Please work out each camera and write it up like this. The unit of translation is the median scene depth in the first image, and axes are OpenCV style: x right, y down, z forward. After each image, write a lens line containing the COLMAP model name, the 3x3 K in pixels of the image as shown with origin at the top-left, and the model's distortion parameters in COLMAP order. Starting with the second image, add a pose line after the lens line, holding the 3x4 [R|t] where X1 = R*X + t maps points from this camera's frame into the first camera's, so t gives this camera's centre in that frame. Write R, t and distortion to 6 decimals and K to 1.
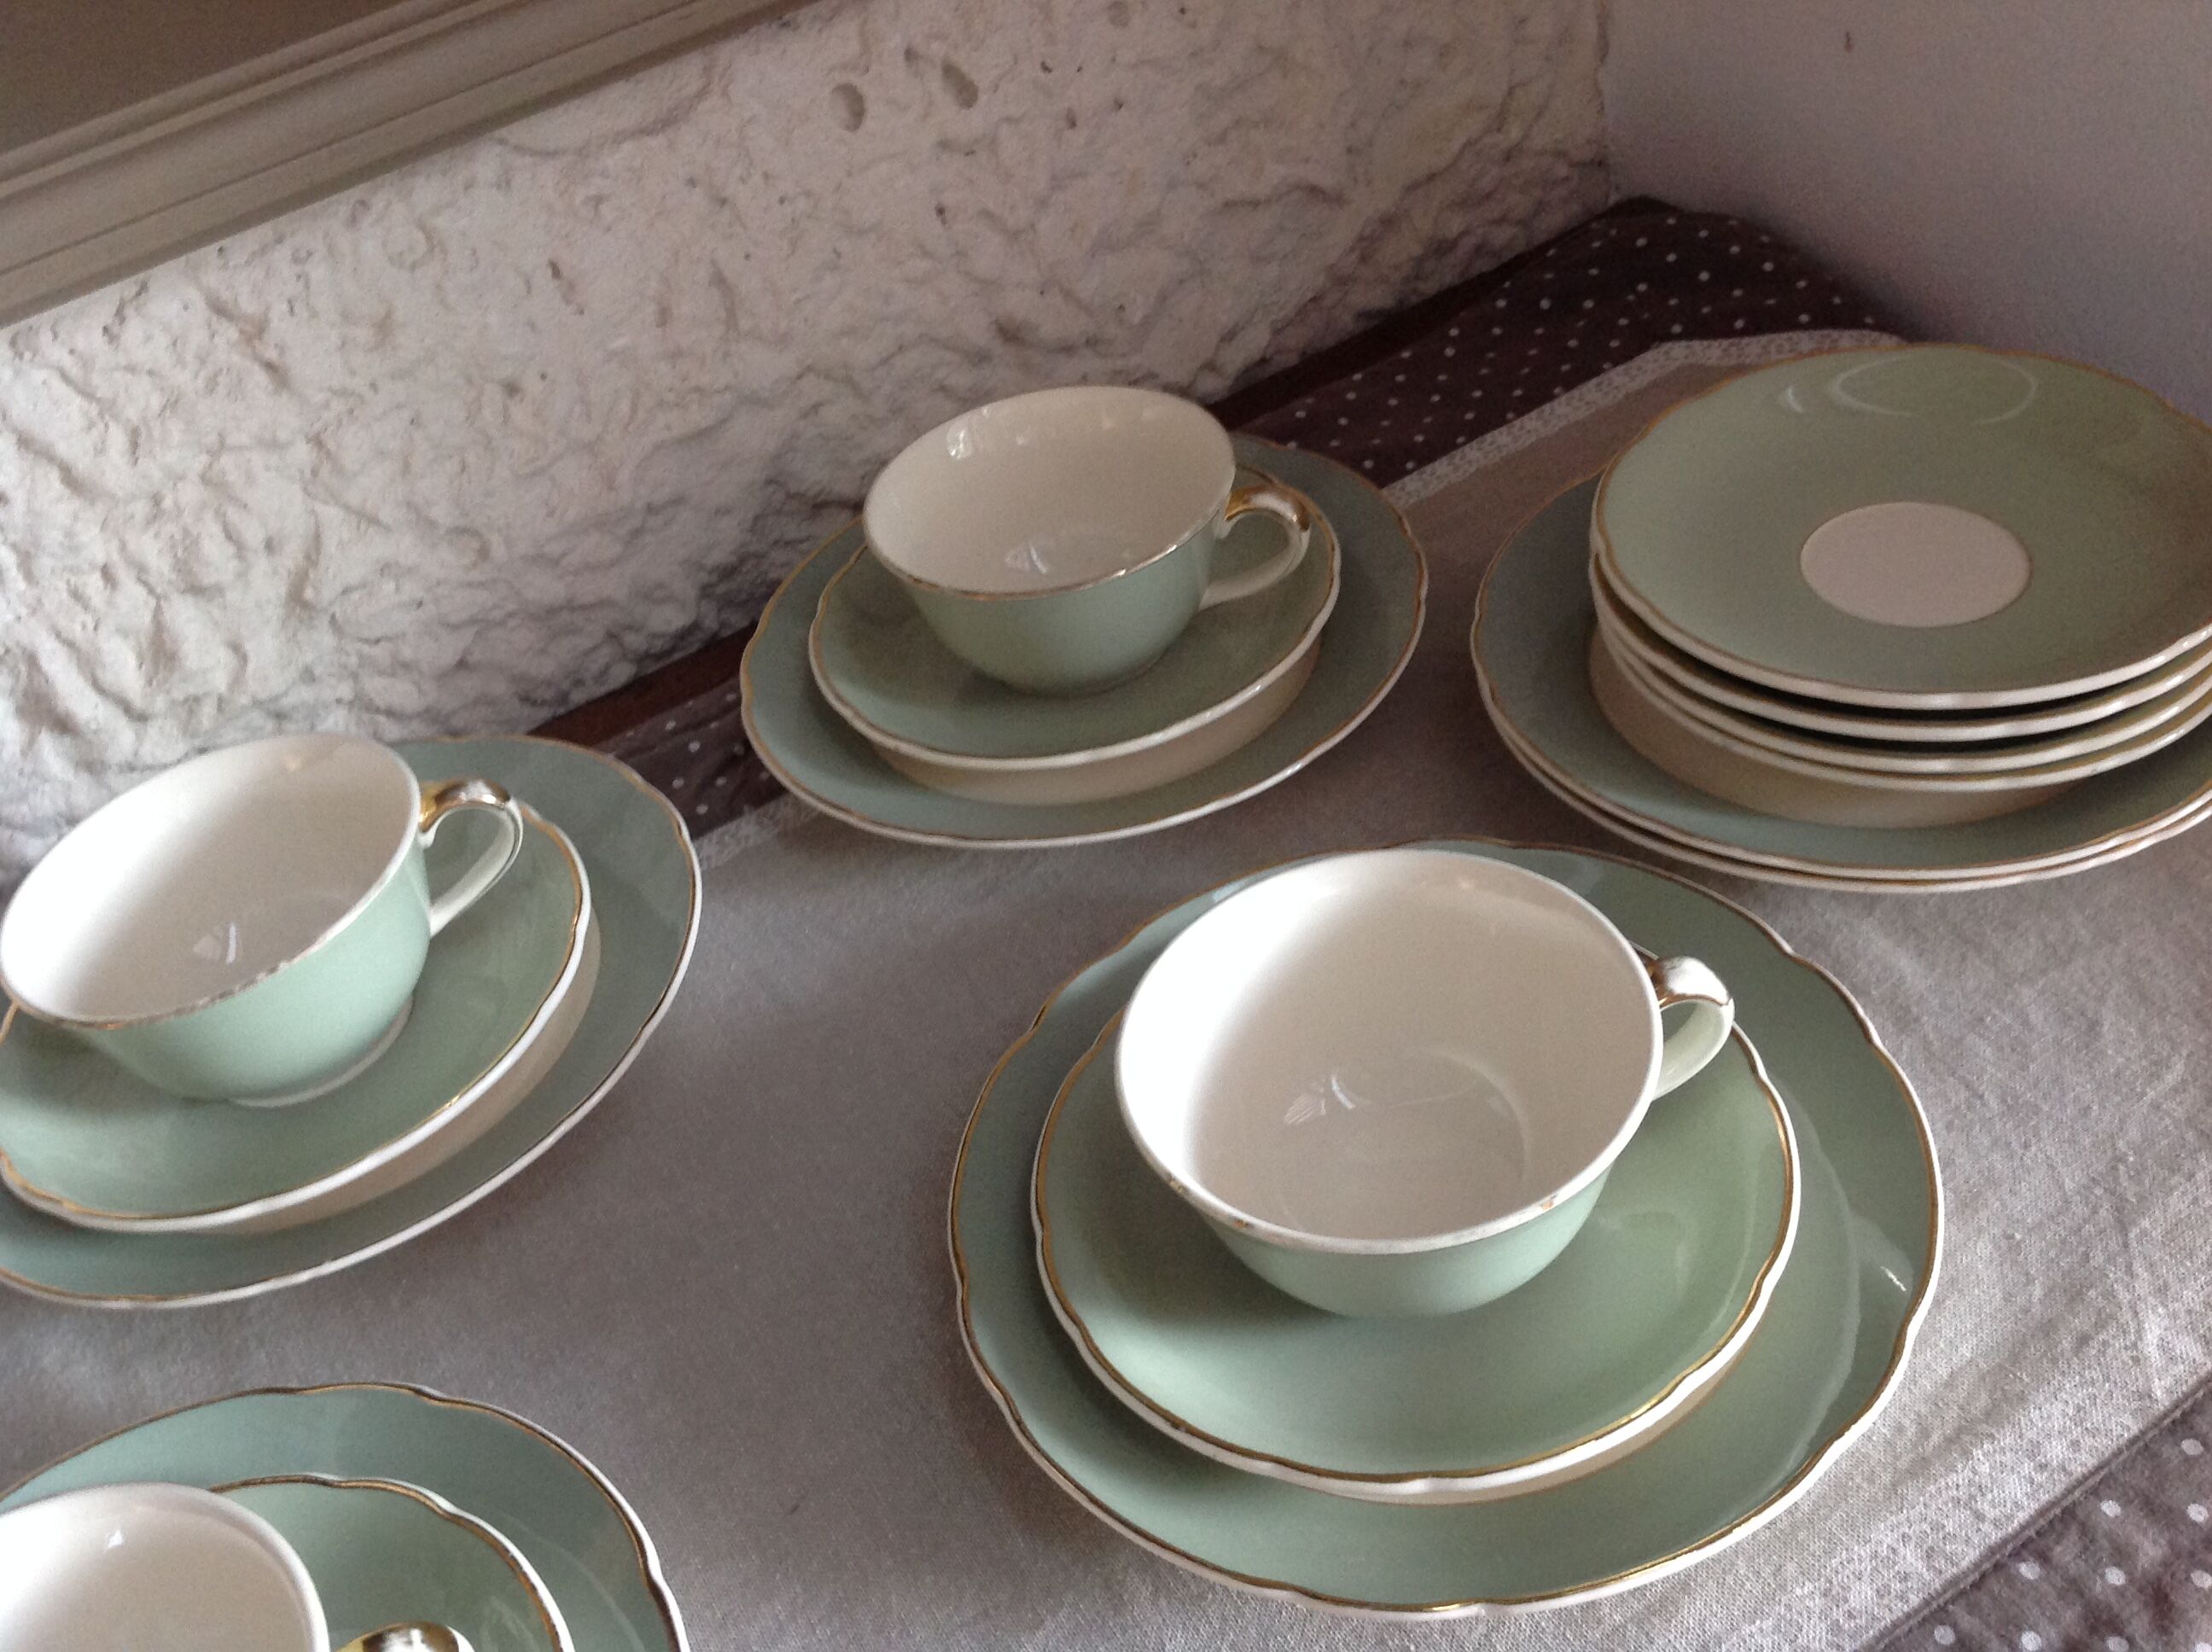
lens RADIAL K [[2124.2, 0, 1112.5], [0, 2124.2, 834.4], [0, 0, 1]] dist [0.098632, -0.217066]
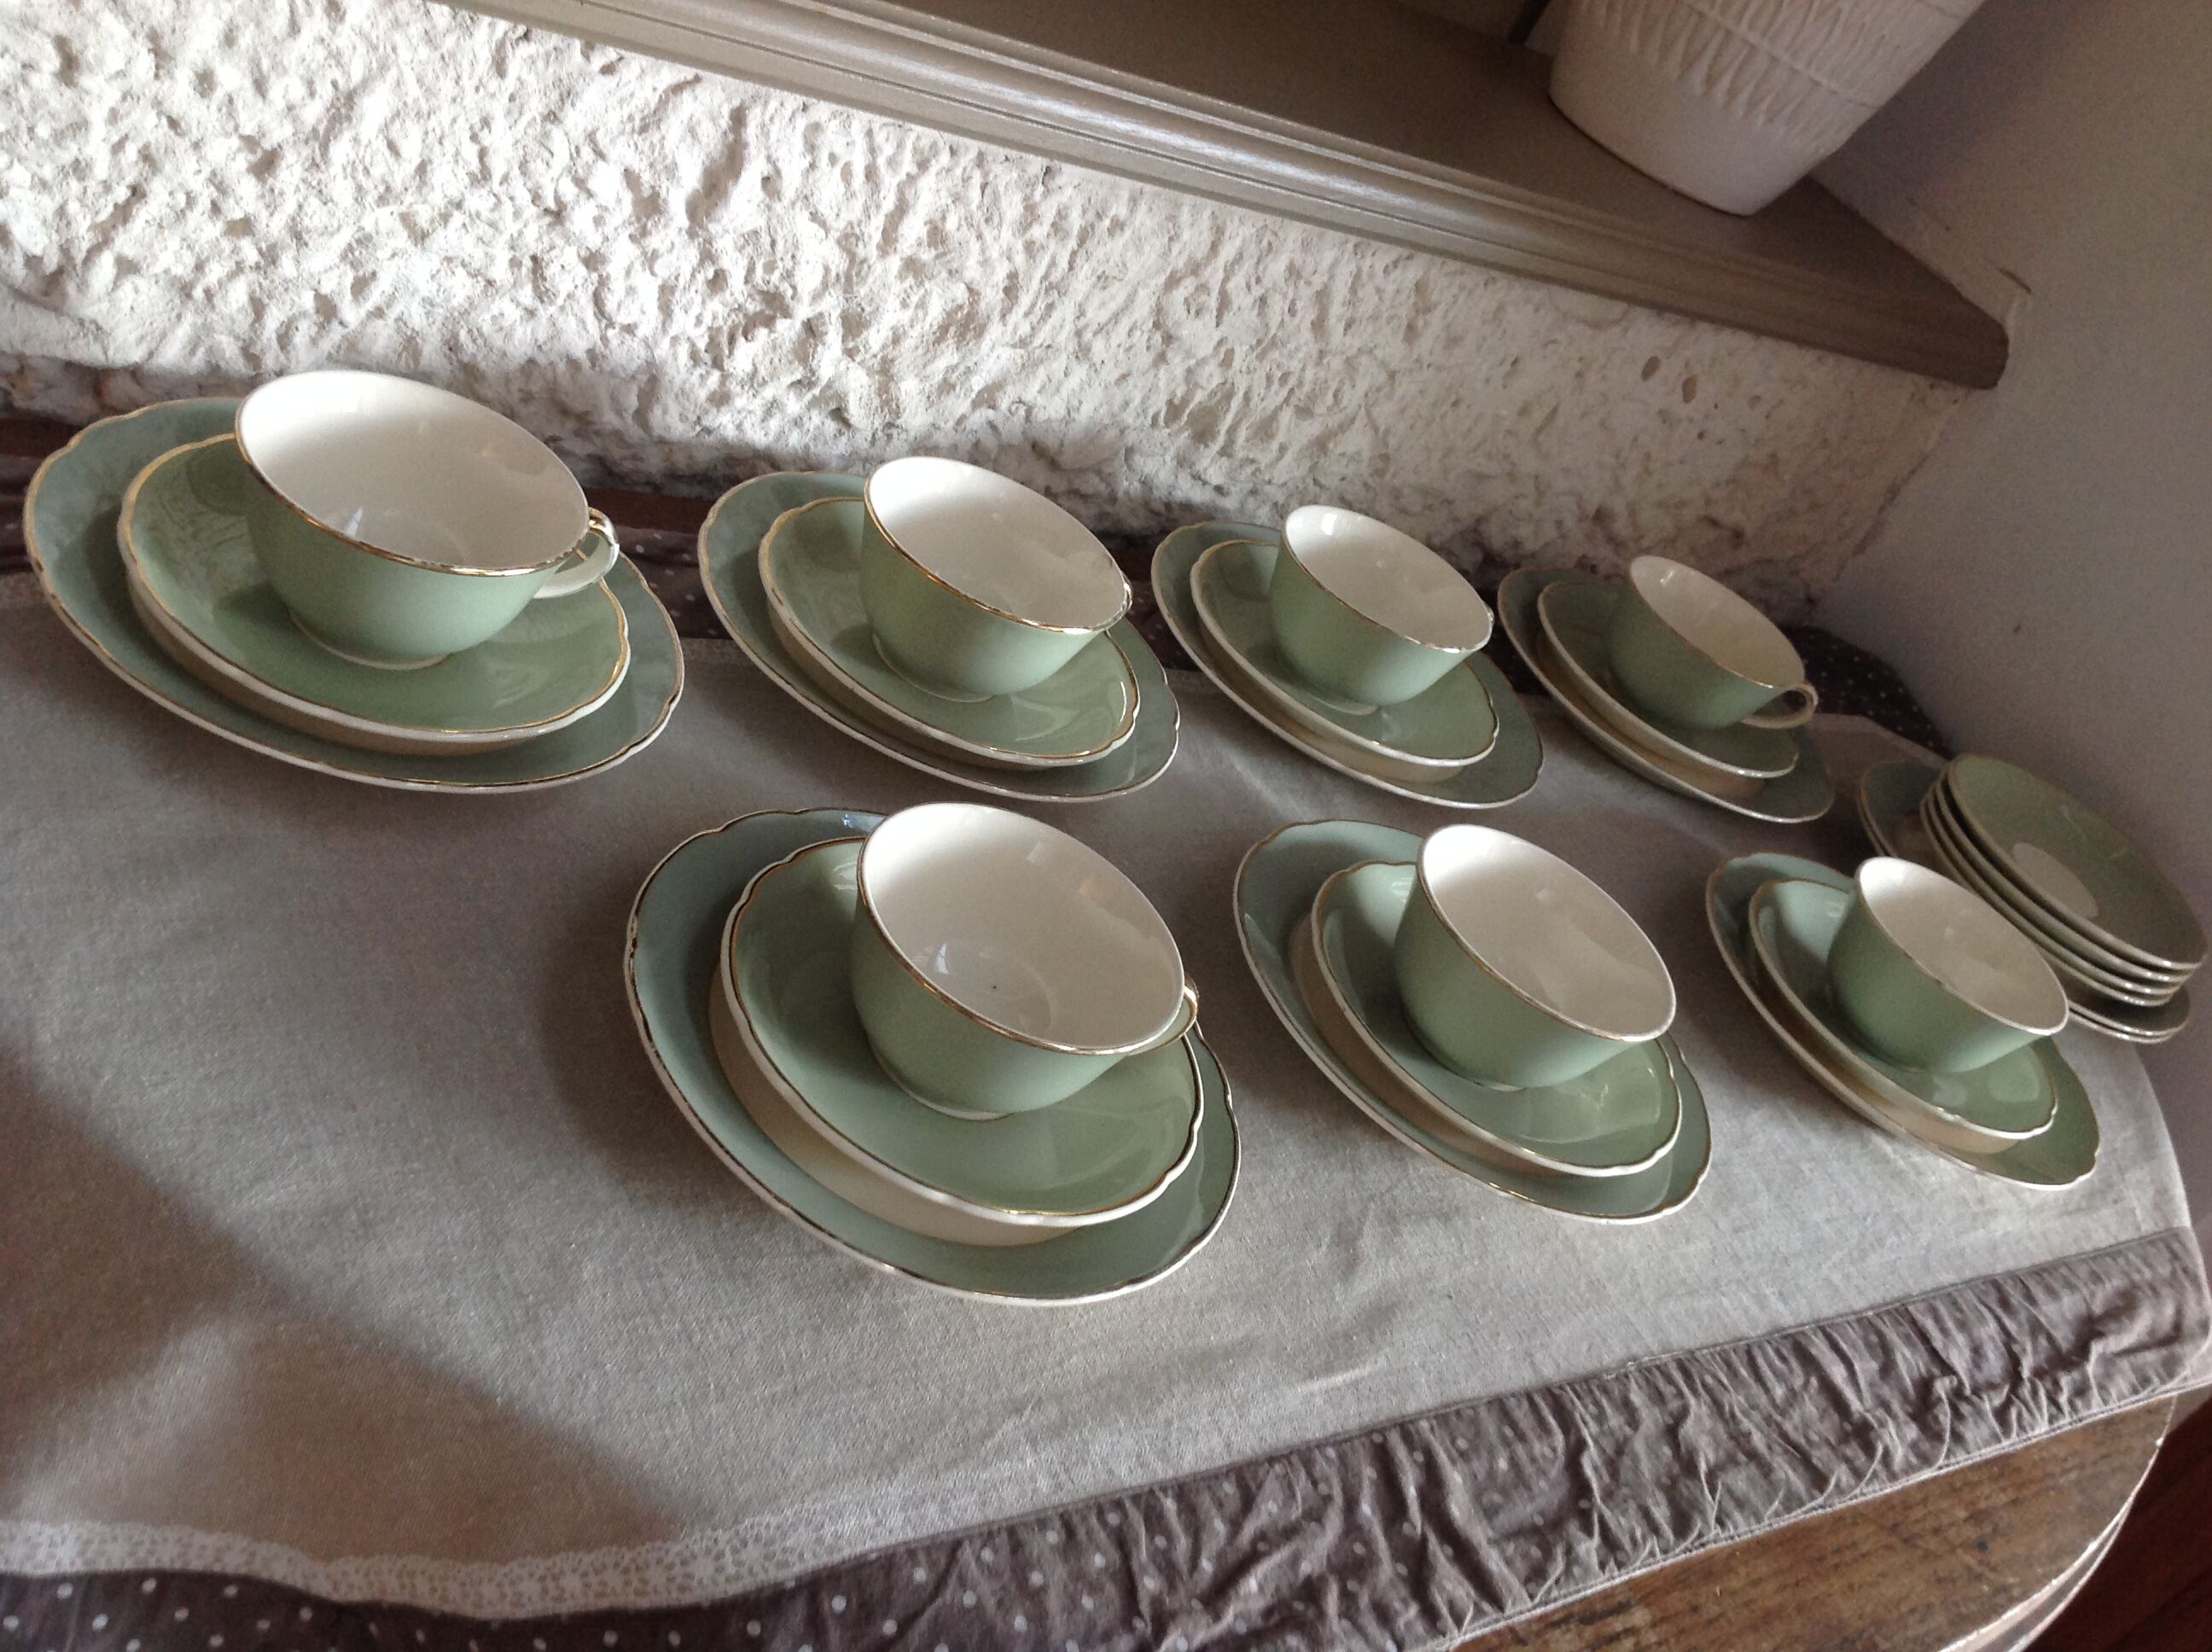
lens RADIAL K [[2102.5, 0, 1099.6], [0, 2102.5, 838.7], [0, 0, 1]] dist [0.142685, -0.357283]
pose [[0.806357, 0.486464, 0.336365, -0.957274], [-0.455323, 0.873579, -0.171873, 0.541729], [-0.377452, -0.014564, 0.925915, -0.485050]]
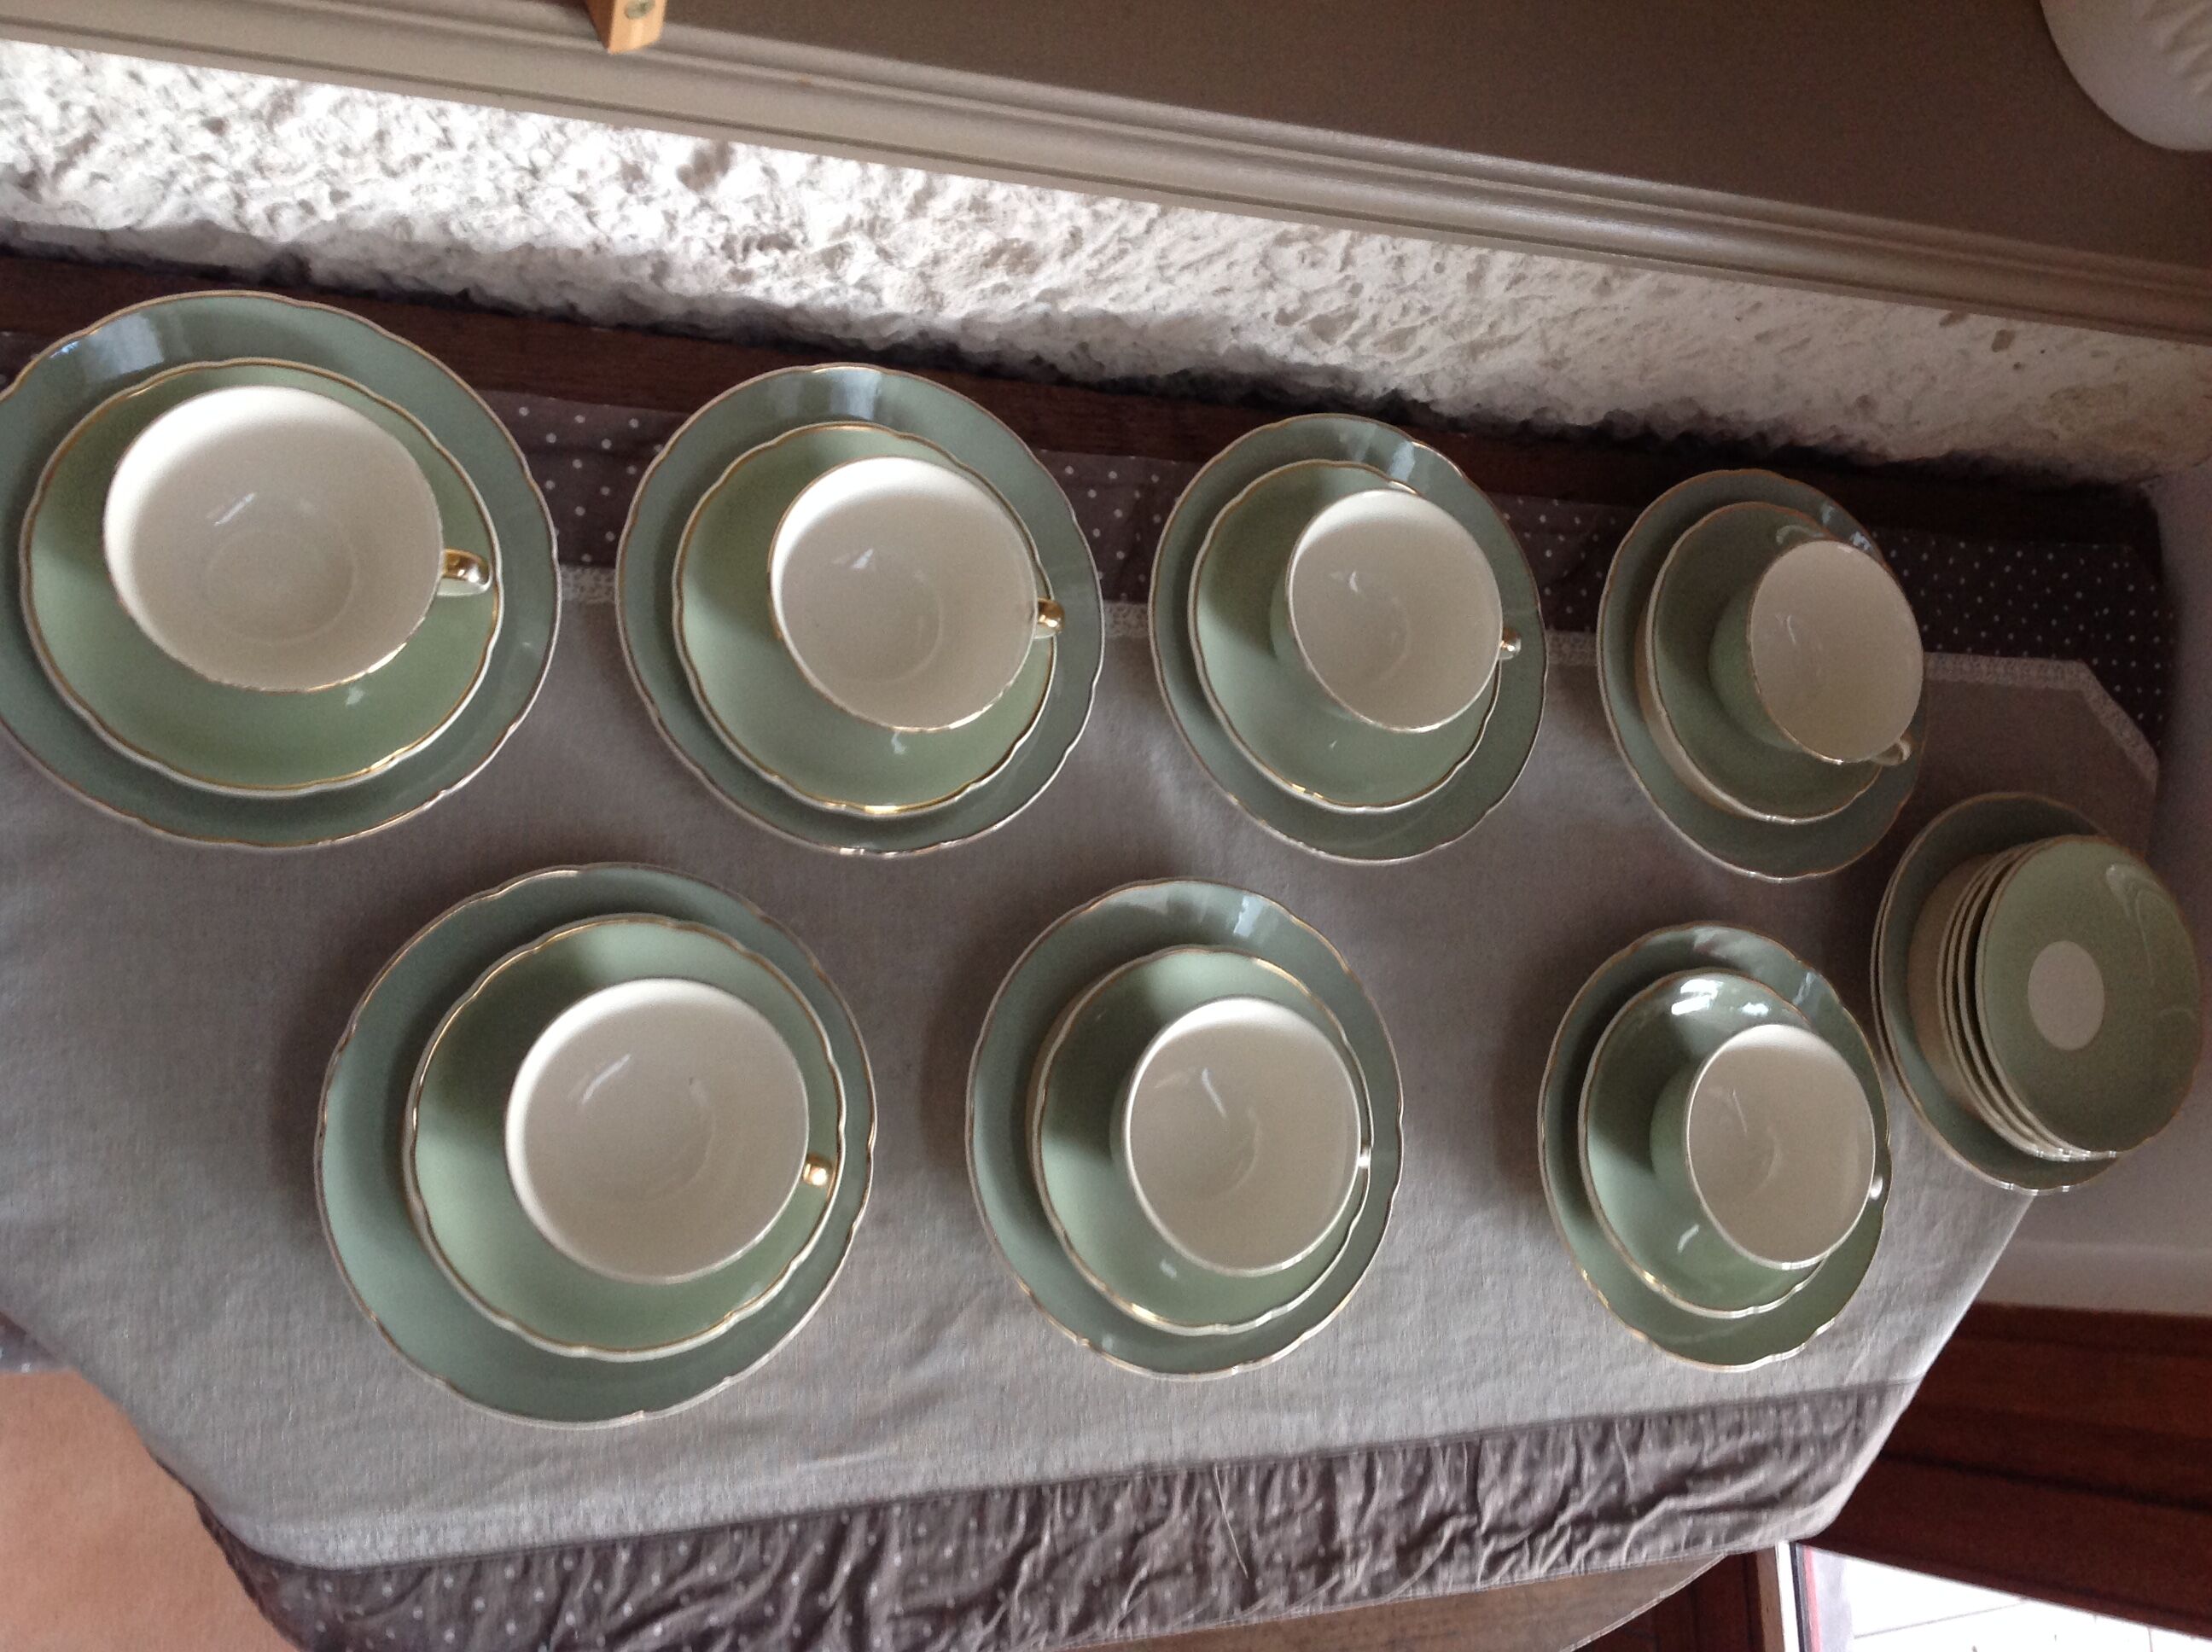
lens RADIAL K [[2094.4, 0, 1101.9], [0, 2094.4, 830.0], [0, 0, 1]] dist [0.141694, -0.349469]
pose [[0.710990, 0.548674, 0.439830, -1.066795], [-0.702720, 0.577525, 0.415510, -0.360315], [-0.026034, -0.604501, 0.796179, -0.386021]]
